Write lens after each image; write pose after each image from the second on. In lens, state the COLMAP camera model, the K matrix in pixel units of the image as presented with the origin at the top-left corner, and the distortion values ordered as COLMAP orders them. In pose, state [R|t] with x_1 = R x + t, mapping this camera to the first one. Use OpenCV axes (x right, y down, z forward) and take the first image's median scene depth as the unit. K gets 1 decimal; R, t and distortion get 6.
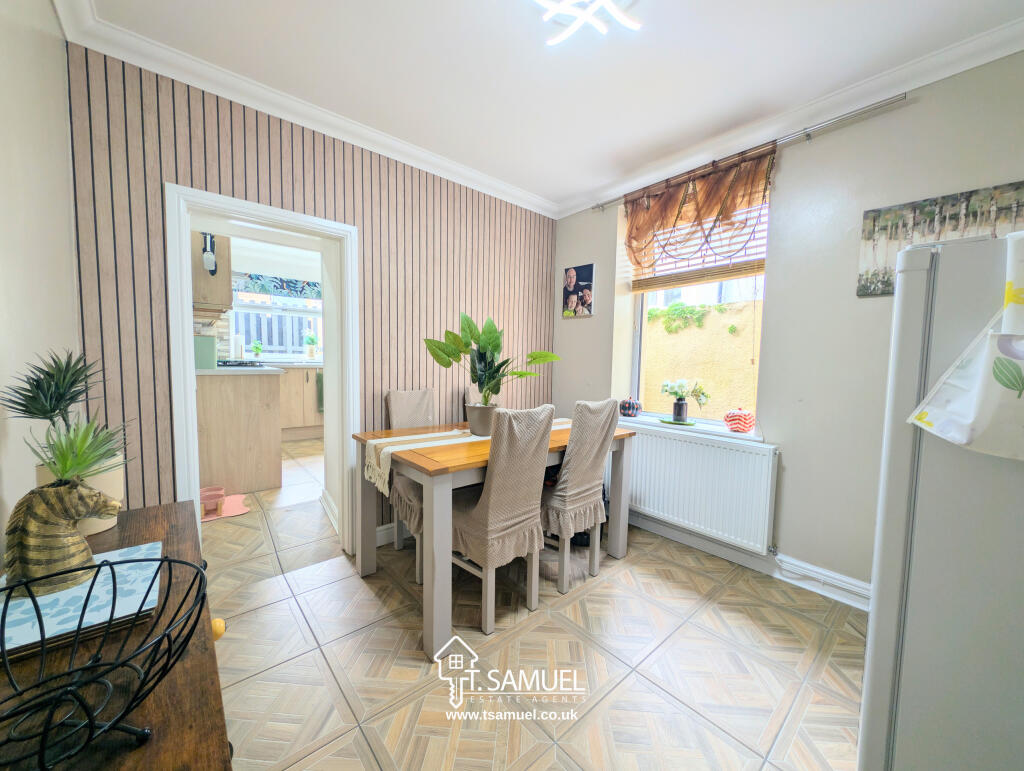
lens RADIAL K [[392.1, 0, 506.9], [0, 392.1, 386.2], [0, 0, 1]] dist [0.015895, -0.006120]
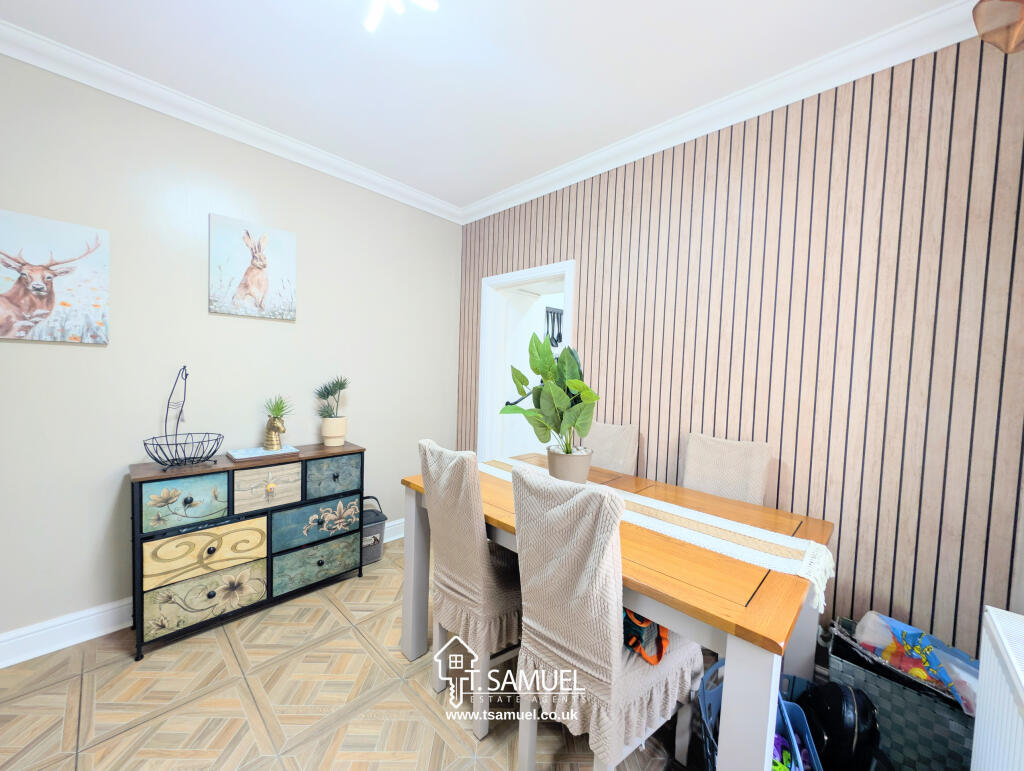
lens RADIAL K [[392.1, 0, 506.9], [0, 392.1, 386.2], [0, 0, 1]] dist [0.015895, -0.006120]
pose [[0.081256, 0.028924, -0.996274, 0.694891], [-0.100423, 0.994730, 0.020689, -0.082084], [0.991621, 0.098367, 0.083732, 0.831407]]
